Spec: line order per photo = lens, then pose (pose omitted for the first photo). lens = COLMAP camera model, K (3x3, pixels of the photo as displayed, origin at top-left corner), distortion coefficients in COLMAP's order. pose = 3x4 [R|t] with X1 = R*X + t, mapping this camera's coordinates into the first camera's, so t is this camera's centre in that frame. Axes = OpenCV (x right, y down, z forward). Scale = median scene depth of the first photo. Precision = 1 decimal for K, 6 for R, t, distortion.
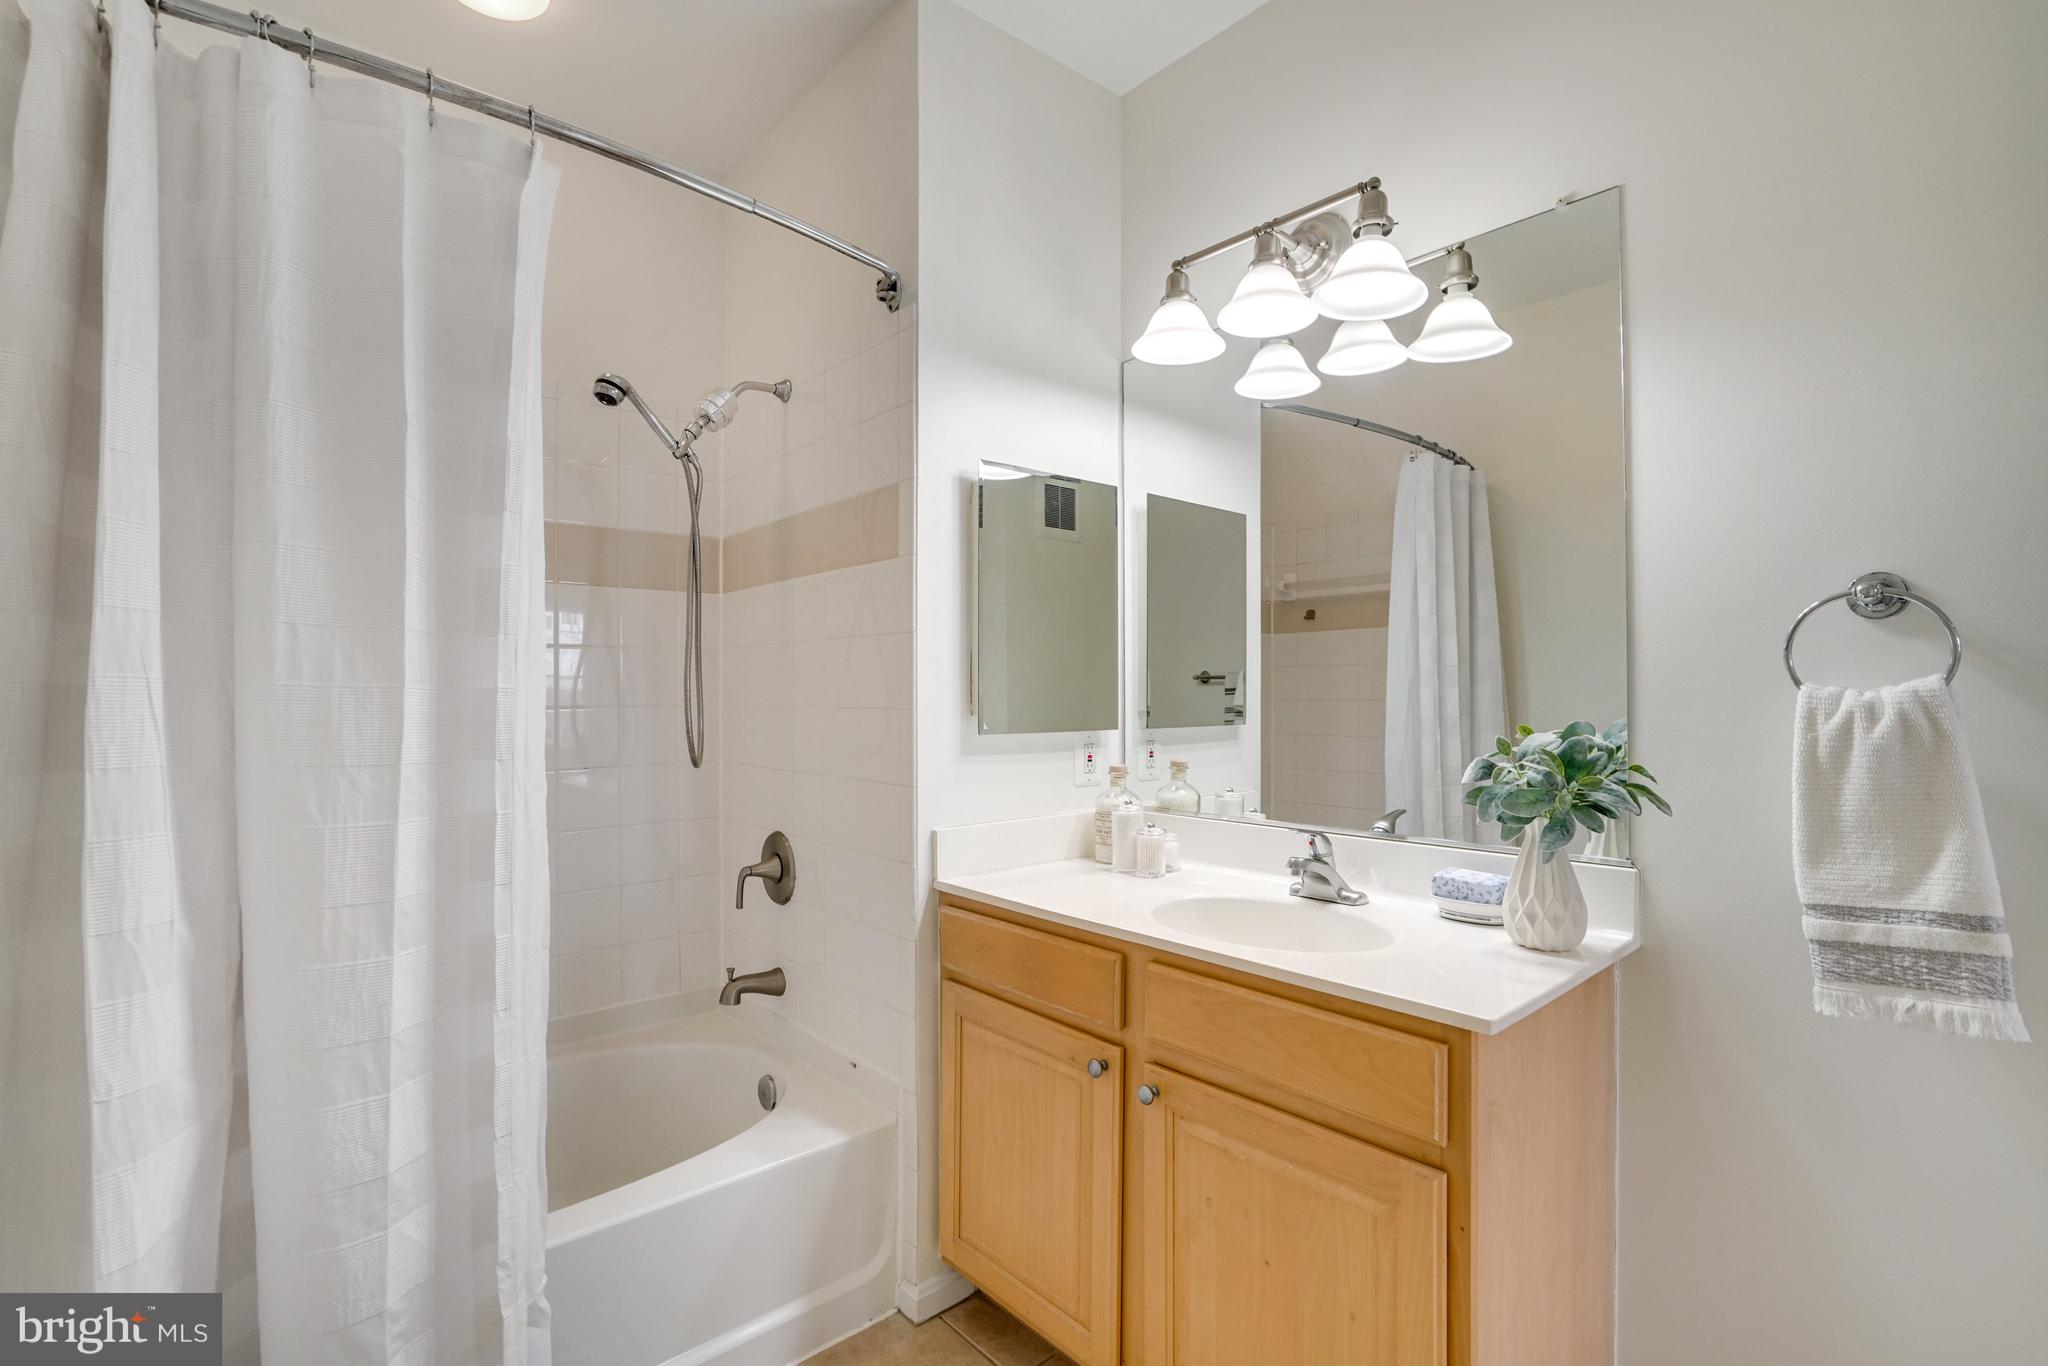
lens RADIAL K [[947.1, 0, 1026.8], [0, 947.1, 687.4], [0, 0, 1]] dist [-0.035212, 0.012639]
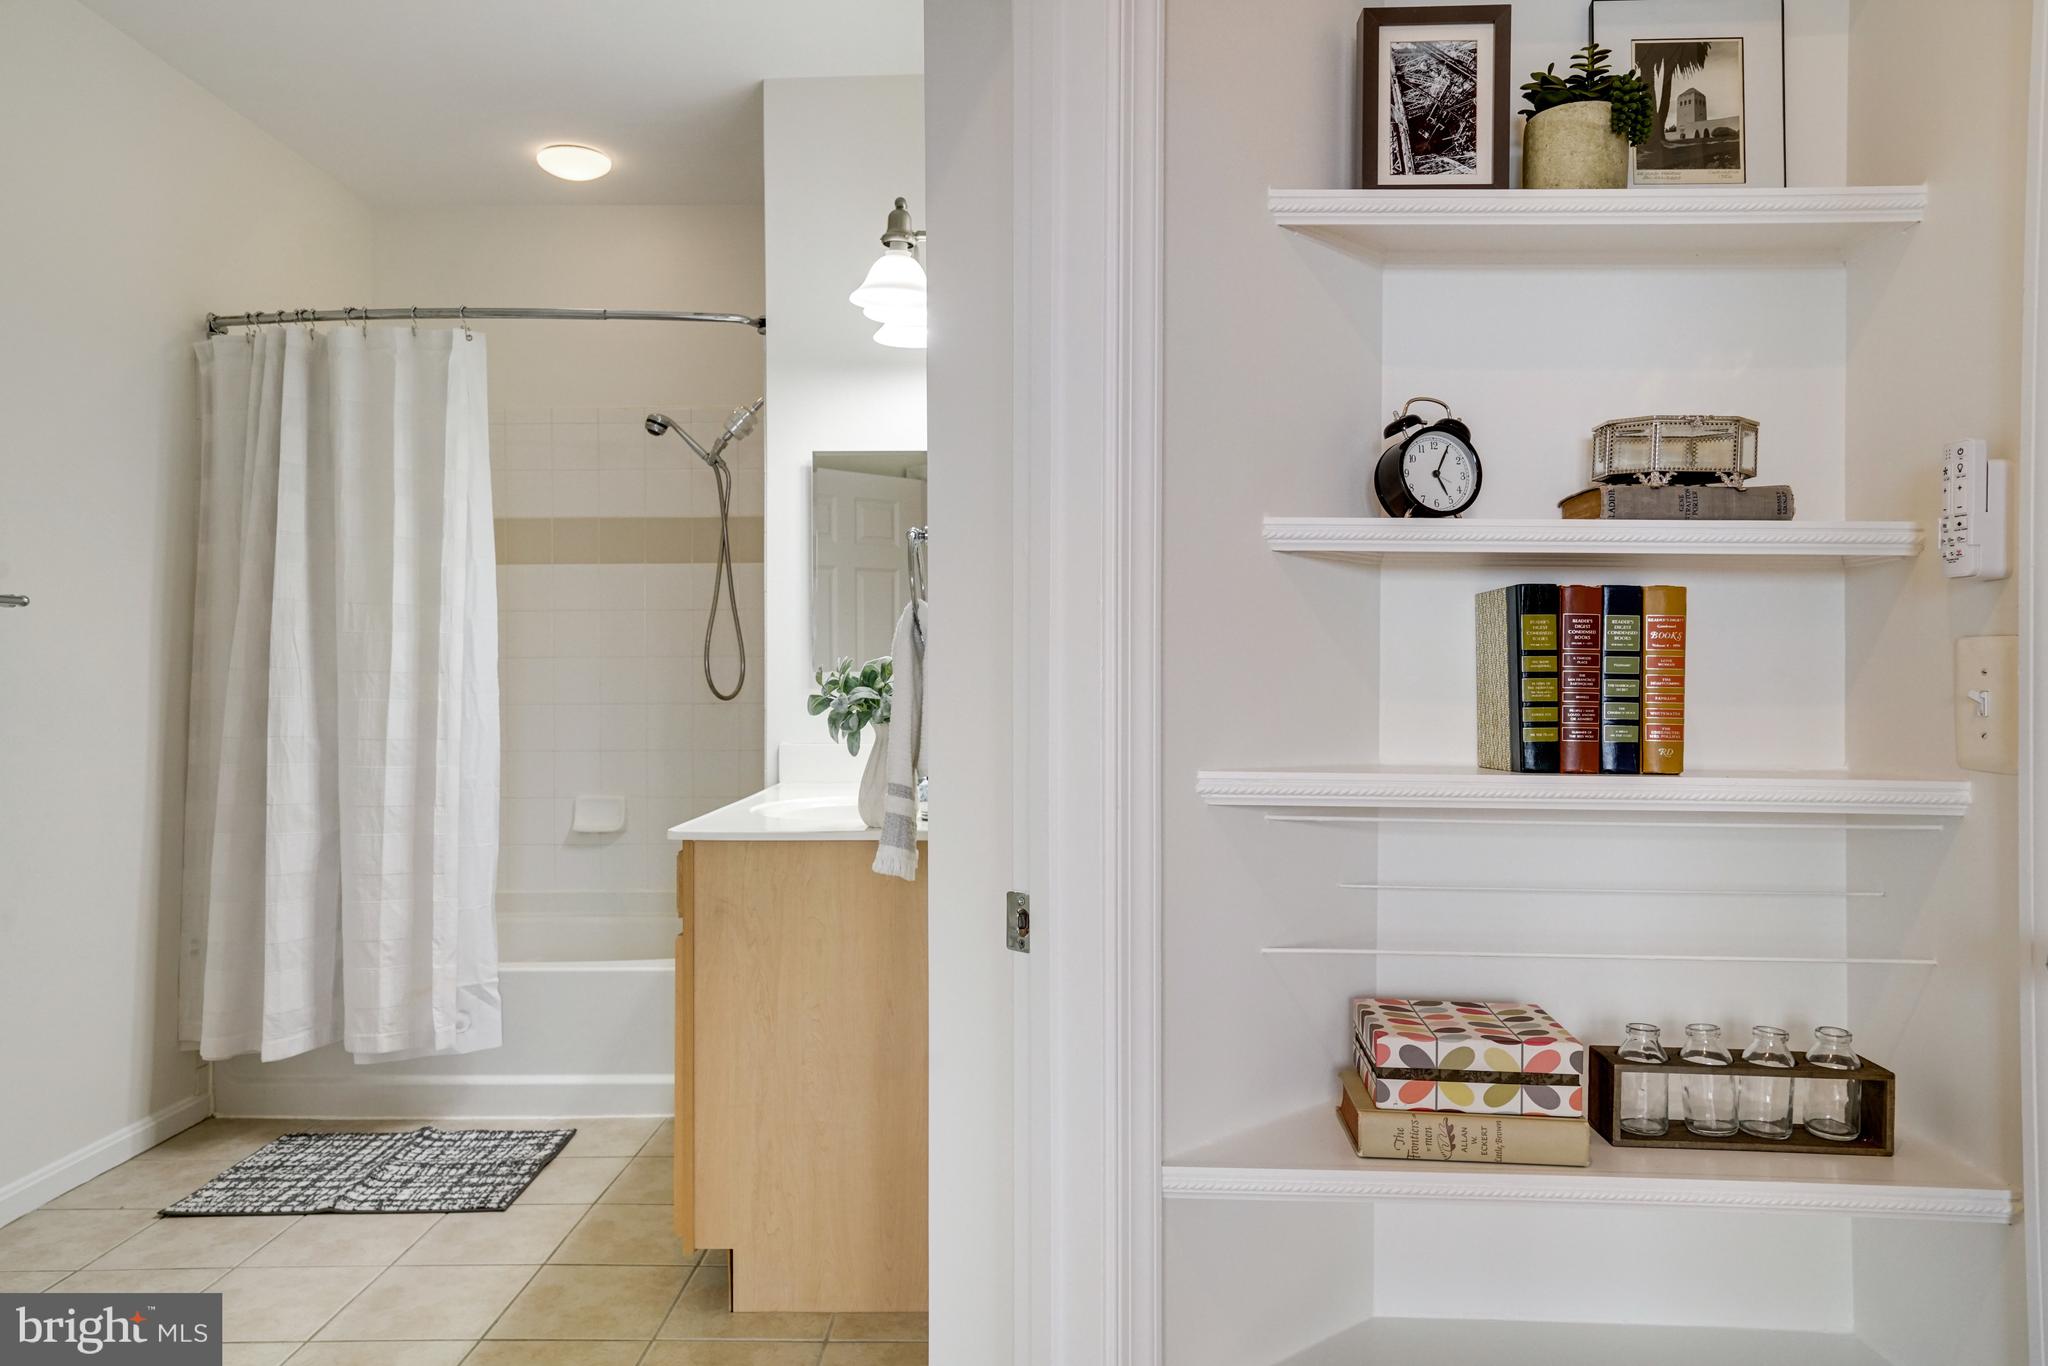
lens RADIAL K [[1414.7, 0, 1025.1], [0, 1414.7, 682.4], [0, 0, 1]] dist [0.002810, 0.030688]
pose [[0.740674, 0.005437, -0.671842, 2.221037], [0.001770, 0.999948, 0.010043, 0.072624], [0.671862, -0.008628, 0.740626, -0.311510]]
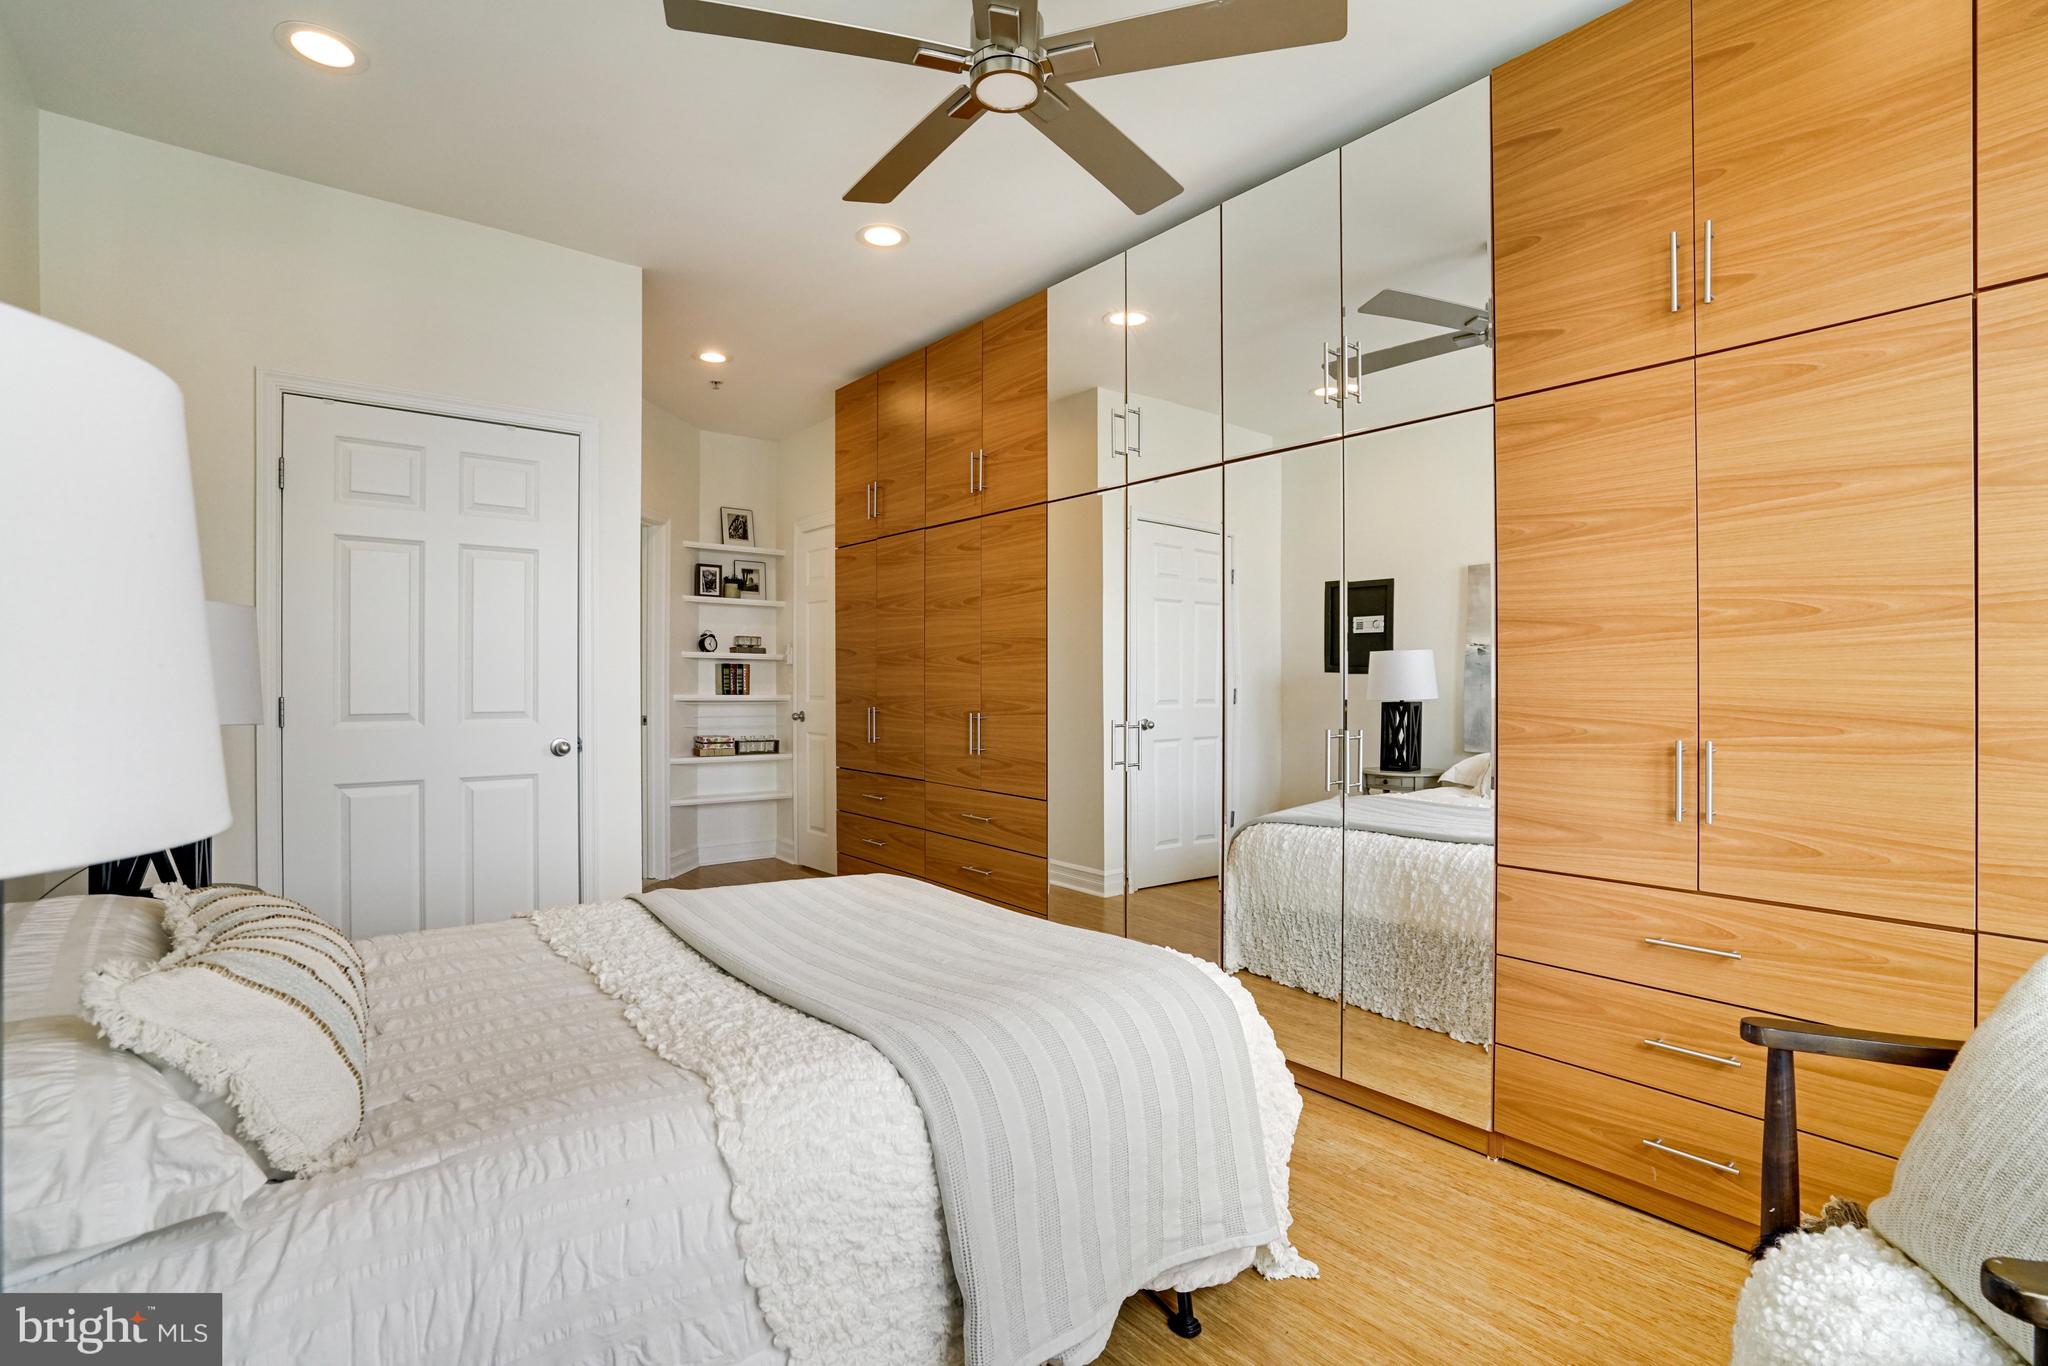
lens RADIAL K [[947.1, 0, 1024.4], [0, 947.1, 681.7], [0, 0, 1]] dist [-0.035212, 0.012639]
pose [[0.998837, 0.003756, -0.048061, 3.442809], [-0.003196, 0.999926, 0.011723, 0.034350], [0.048102, -0.011556, 0.998776, -3.745781]]
